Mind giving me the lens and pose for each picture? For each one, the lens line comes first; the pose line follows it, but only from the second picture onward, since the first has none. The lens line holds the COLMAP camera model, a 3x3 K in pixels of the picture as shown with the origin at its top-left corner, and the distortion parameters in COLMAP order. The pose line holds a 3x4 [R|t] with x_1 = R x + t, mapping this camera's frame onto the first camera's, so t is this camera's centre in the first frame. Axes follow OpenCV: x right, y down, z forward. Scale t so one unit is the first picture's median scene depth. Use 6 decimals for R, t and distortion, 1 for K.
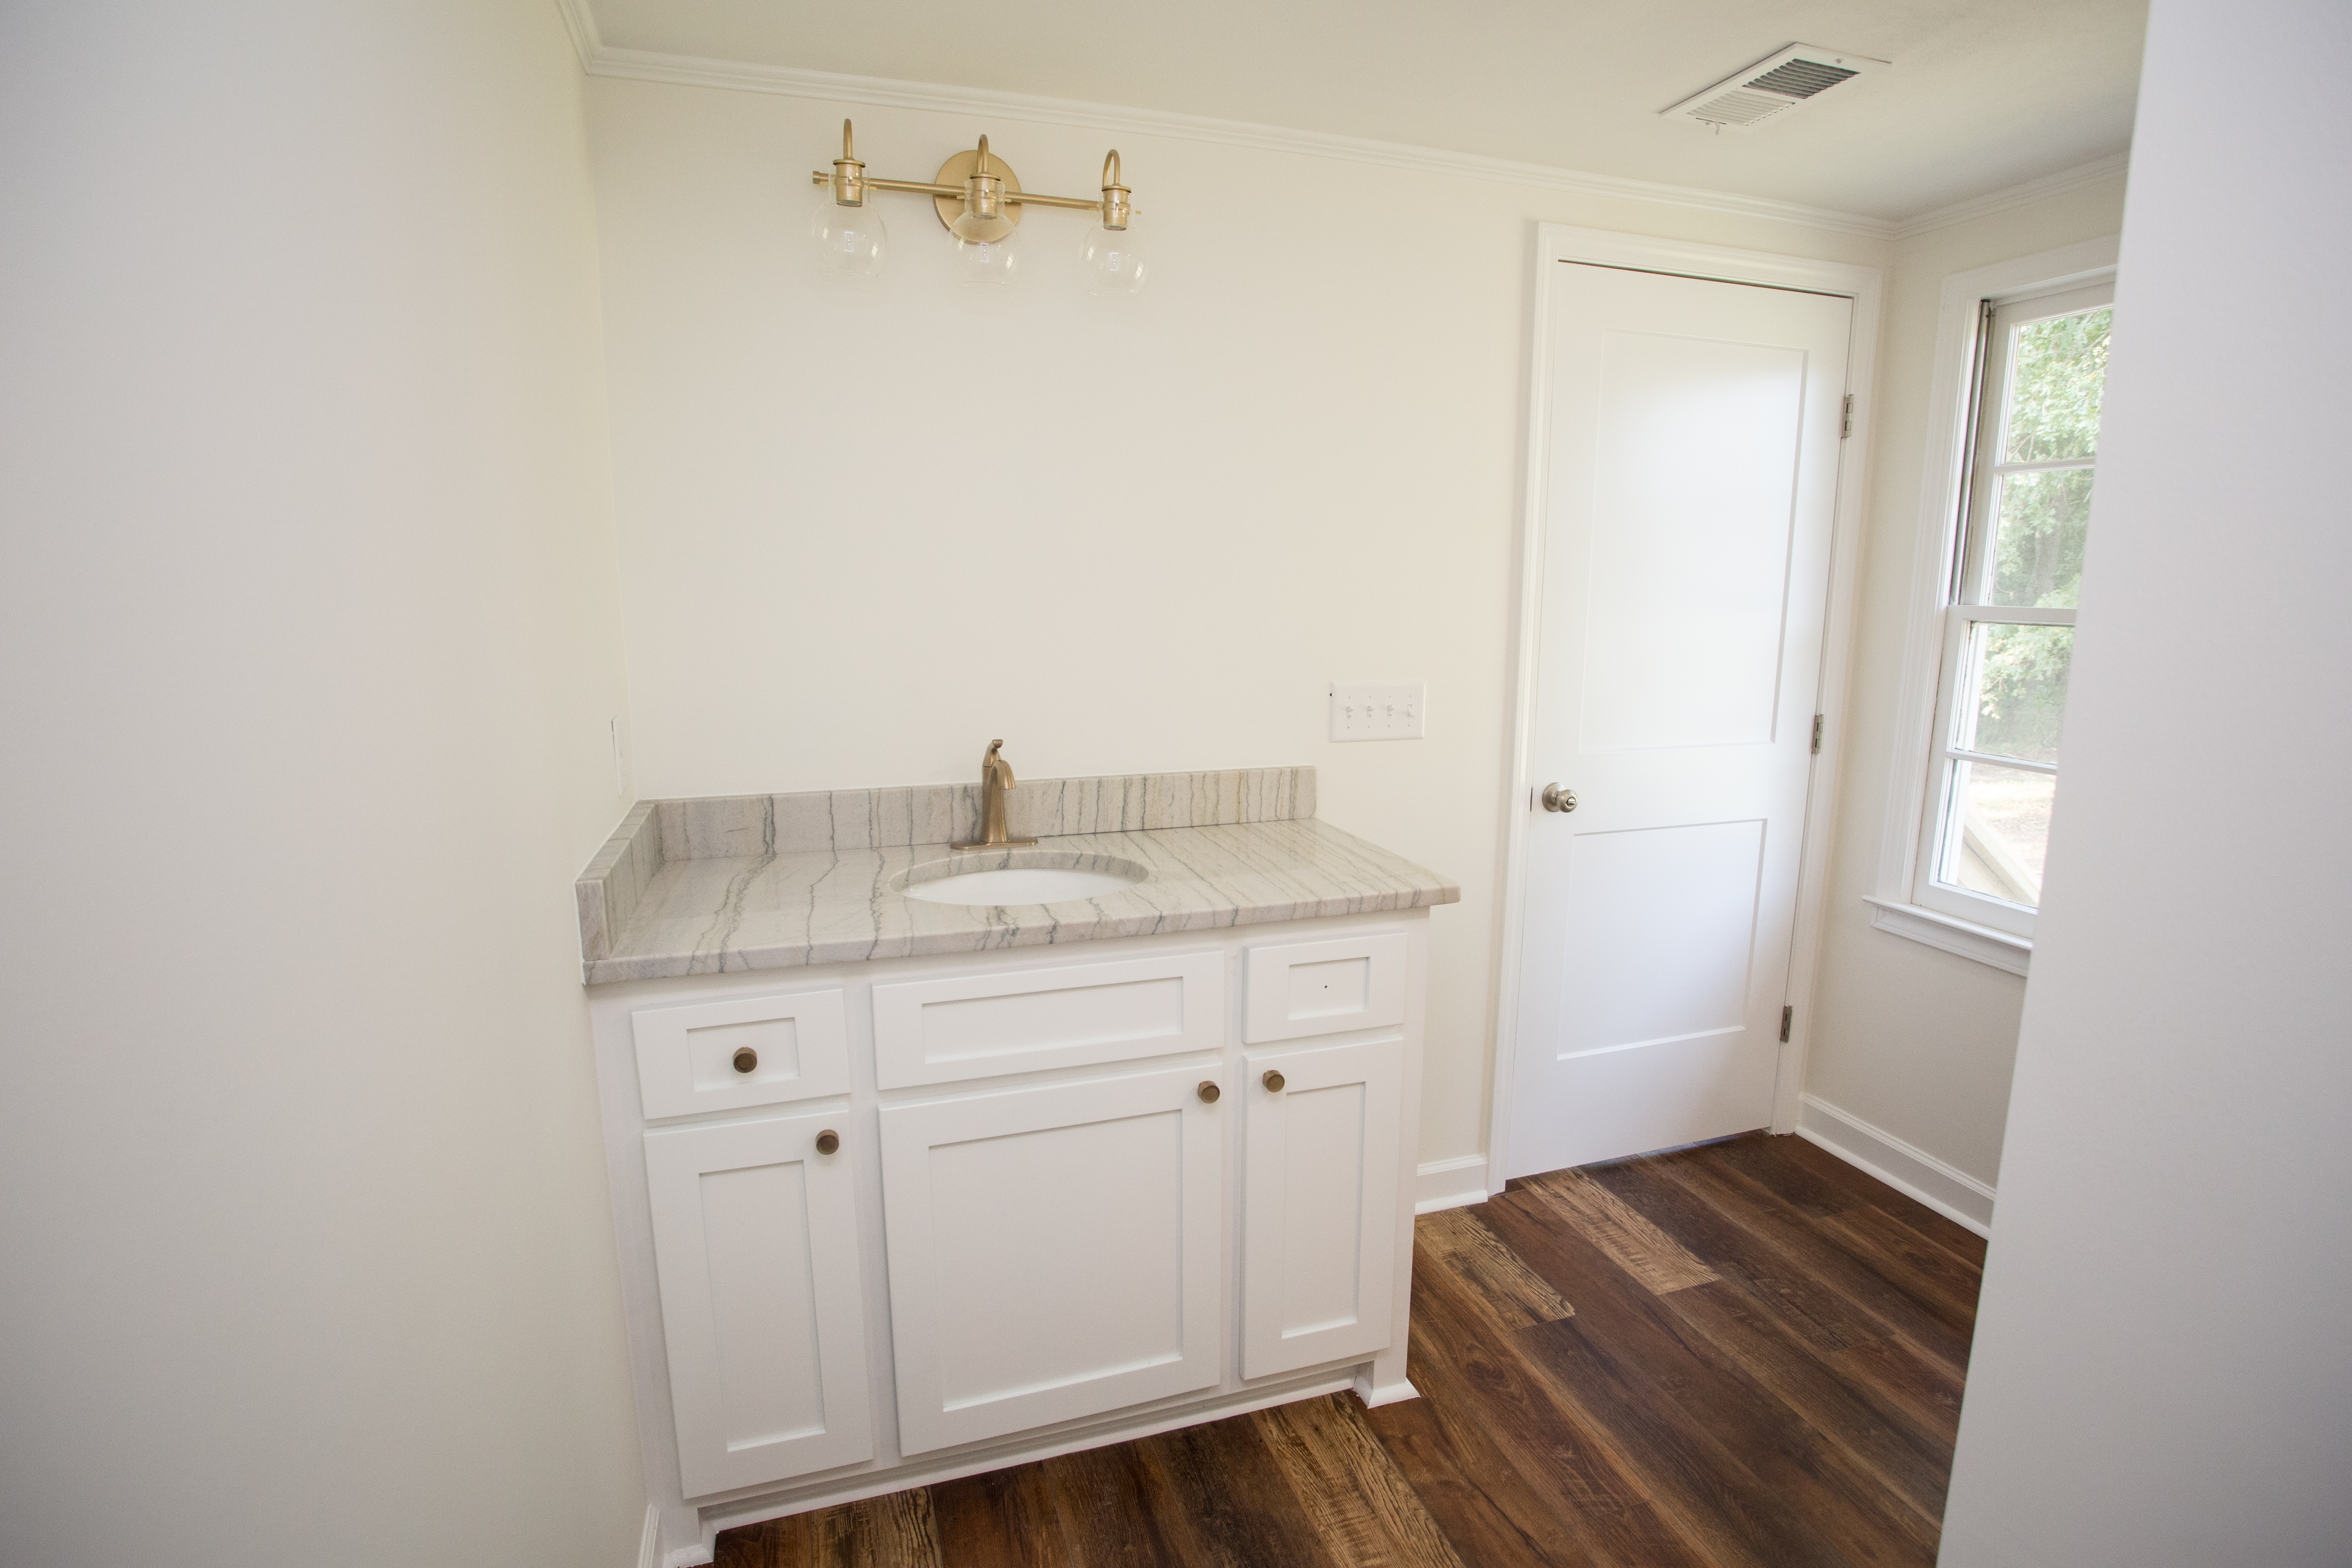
lens RADIAL K [[1138.8, 0, 1173.3], [0, 1138.8, 786.7], [0, 0, 1]] dist [-0.070779, 0.028909]
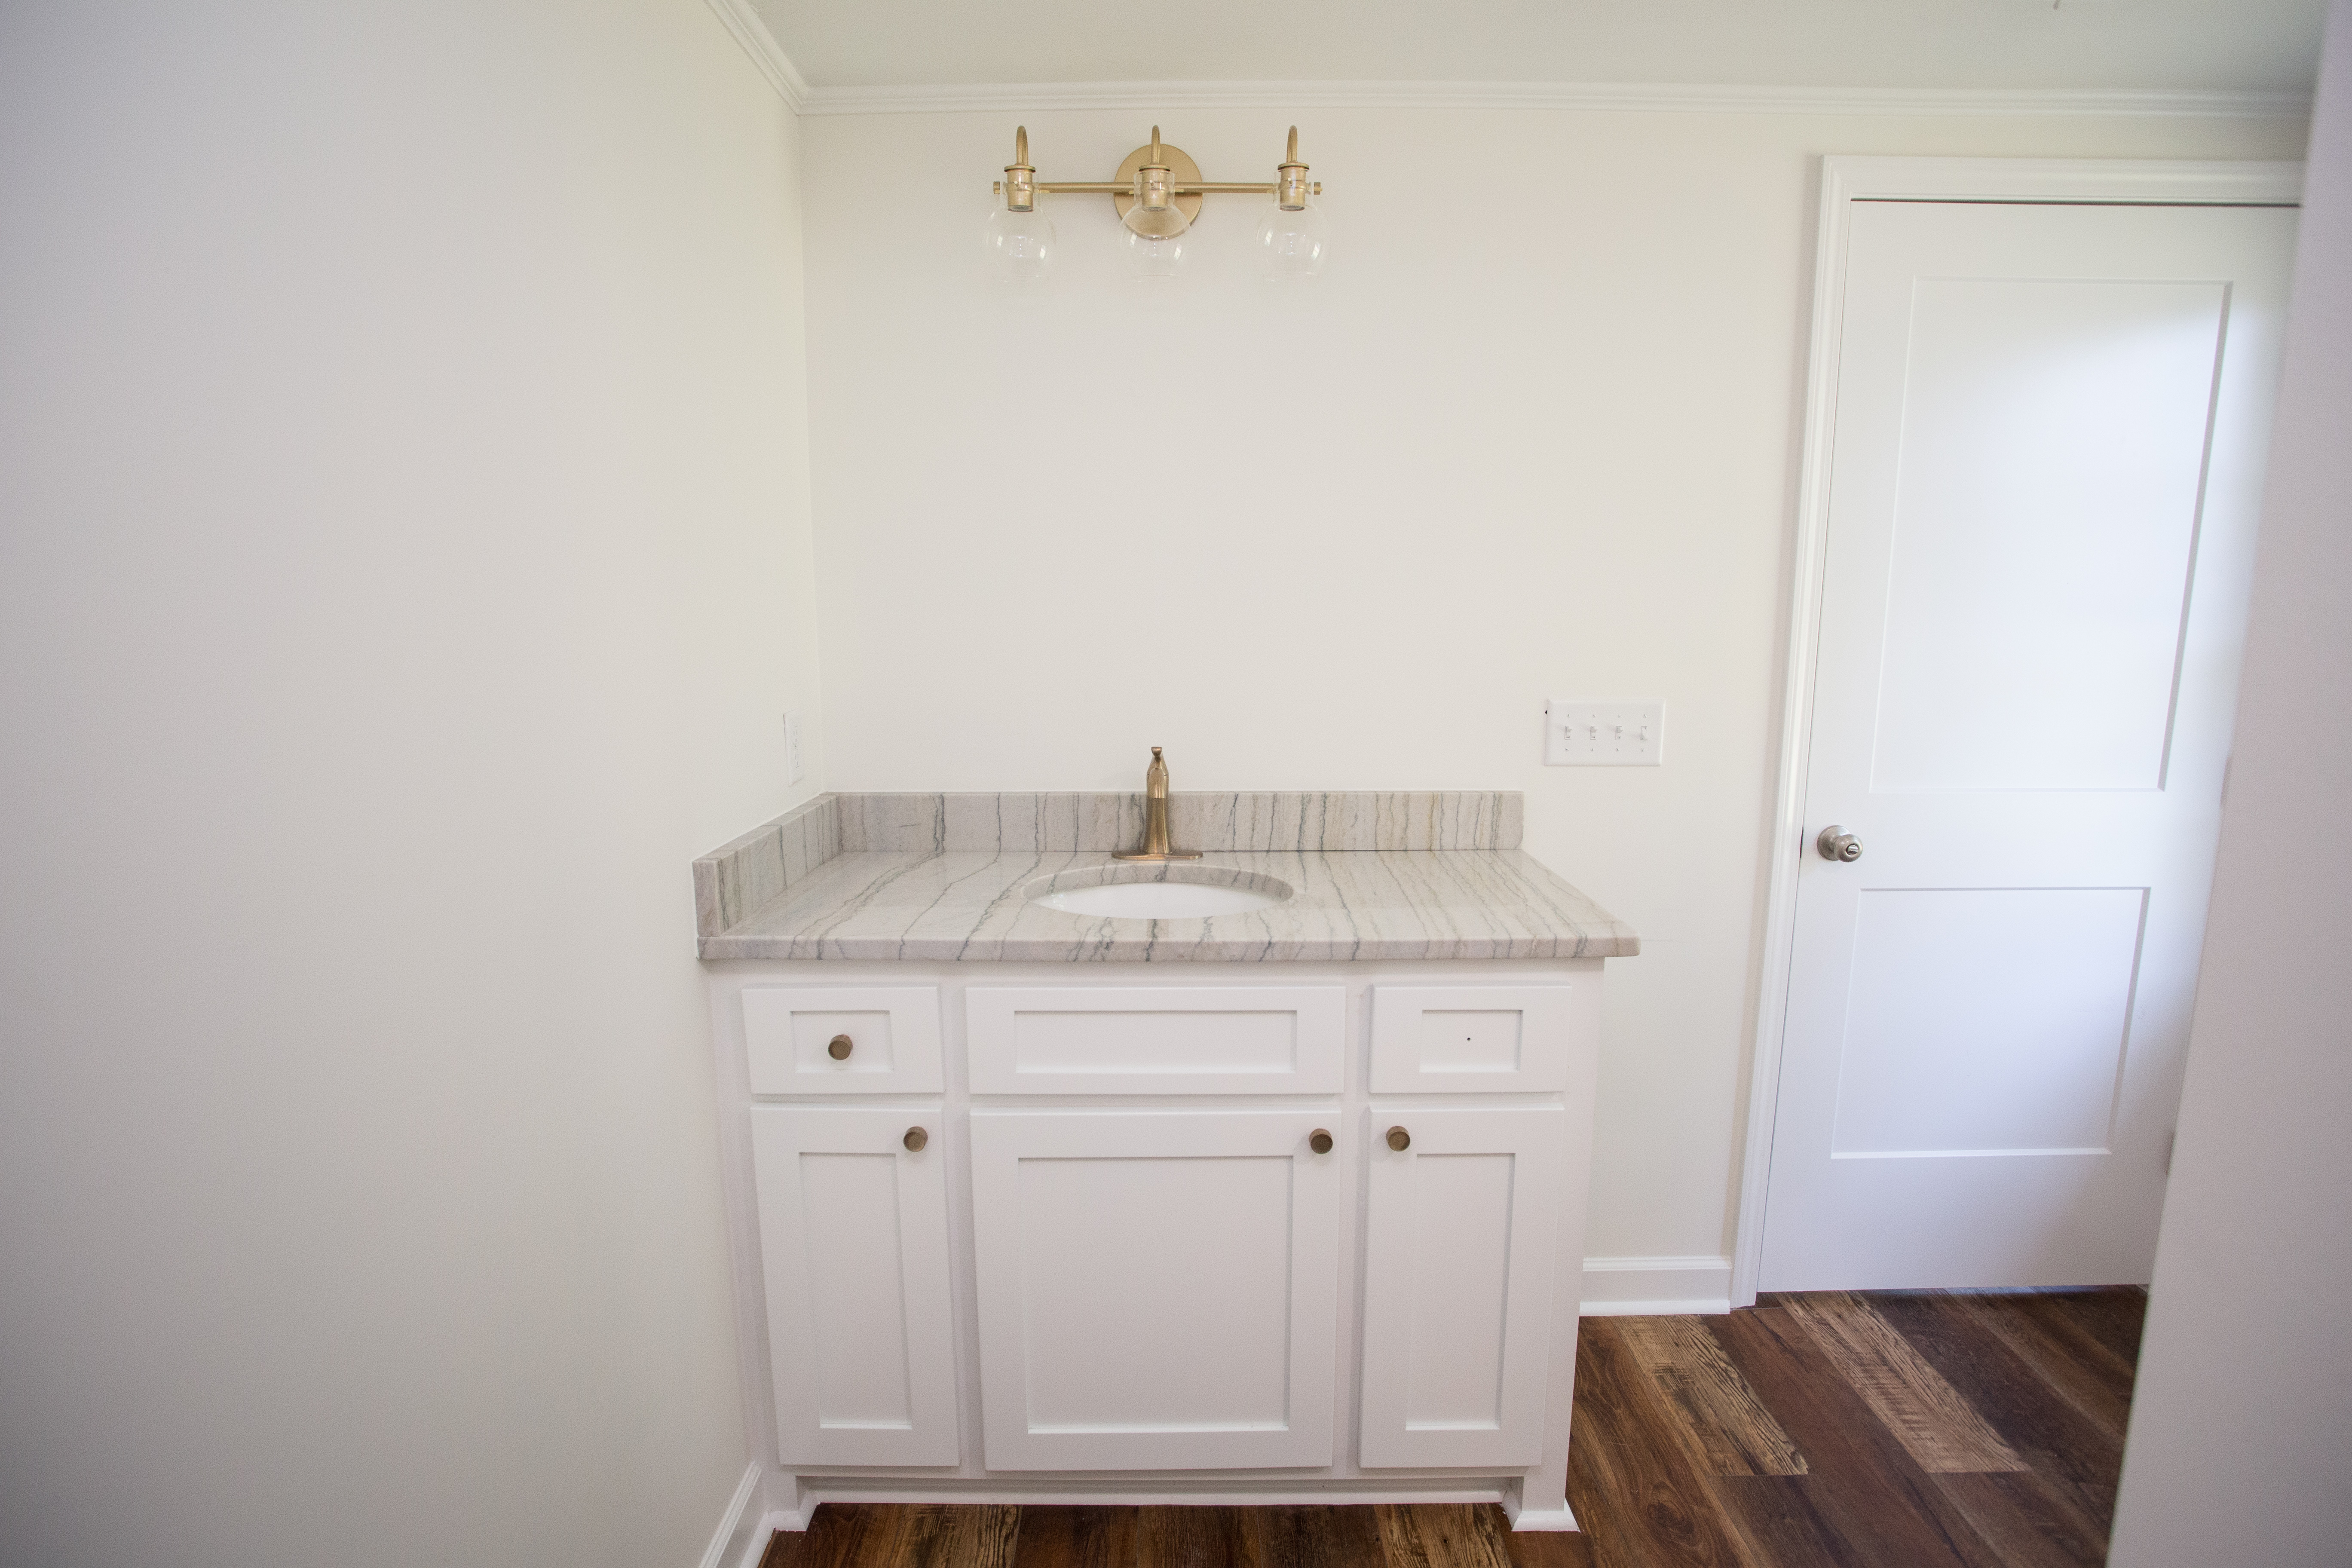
lens RADIAL K [[1138.8, 0, 1173.3], [0, 1138.8, 786.7], [0, 0, 1]] dist [-0.070779, 0.028909]
pose [[0.950609, 0.044954, -0.307119, 0.159724], [-0.050932, 0.998636, -0.011475, 0.002705], [0.306184, 0.026550, 0.951602, 0.085233]]
